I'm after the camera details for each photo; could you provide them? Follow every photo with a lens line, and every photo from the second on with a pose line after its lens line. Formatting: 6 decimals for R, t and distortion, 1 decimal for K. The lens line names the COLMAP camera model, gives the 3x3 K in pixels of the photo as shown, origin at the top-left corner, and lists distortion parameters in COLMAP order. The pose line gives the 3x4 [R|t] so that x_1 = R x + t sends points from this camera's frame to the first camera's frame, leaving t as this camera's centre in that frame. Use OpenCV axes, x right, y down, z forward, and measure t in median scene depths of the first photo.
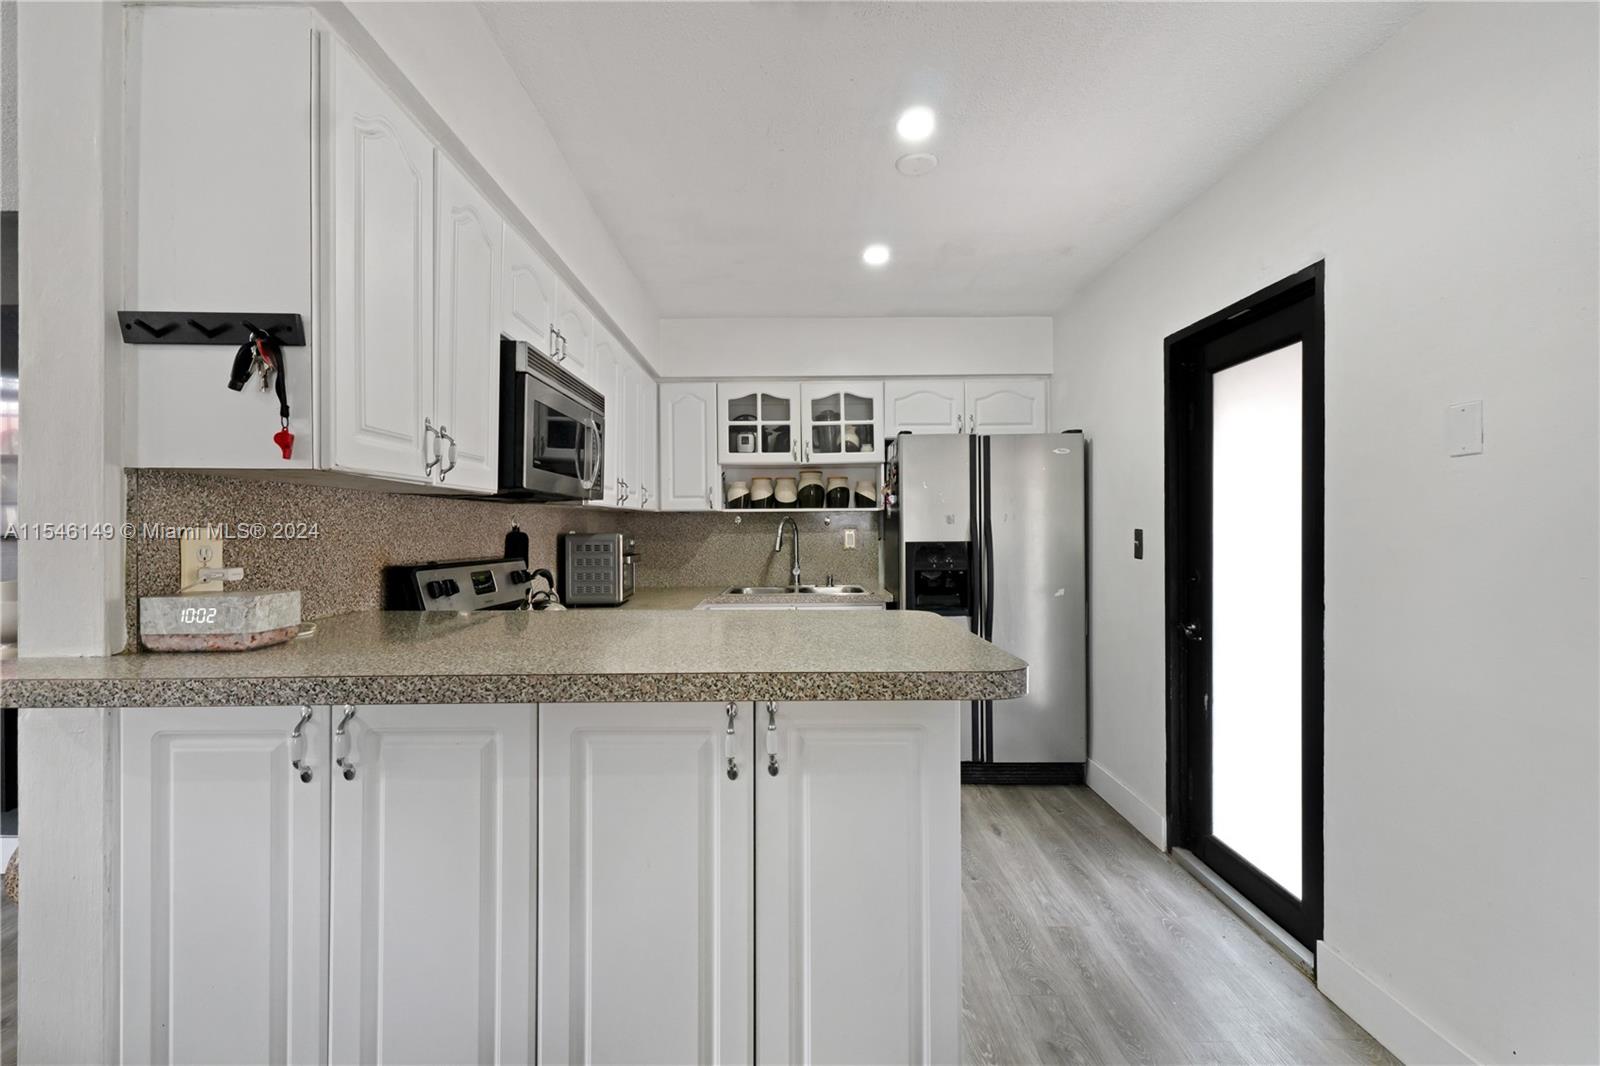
lens RADIAL K [[691.5, 0, 790.8], [0, 691.5, 526.2], [0, 0, 1]] dist [0.003885, -0.001758]
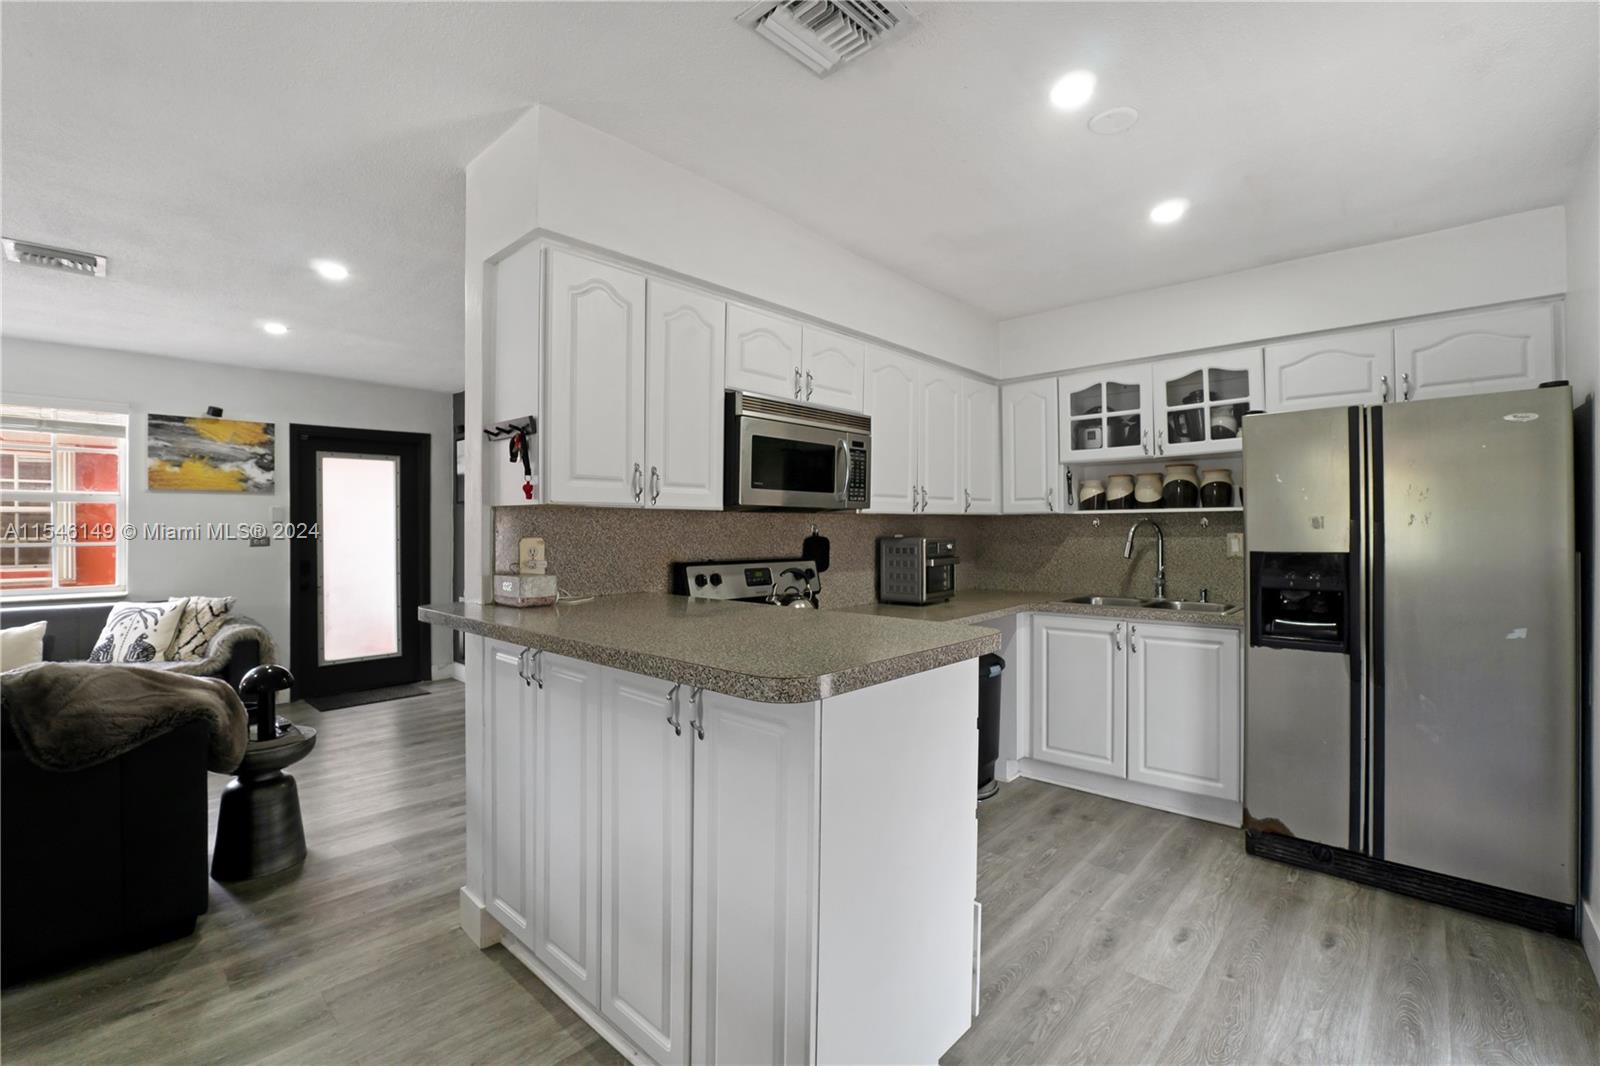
lens RADIAL K [[691.5, 0, 774.7], [0, 691.5, 537.2], [0, 0, 1]] dist [0.003885, -0.001758]
pose [[0.746711, 0.009233, -0.665085, 0.244829], [0.004577, 0.999809, 0.019019, -0.009506], [0.665133, -0.017245, 0.746526, 0.036643]]
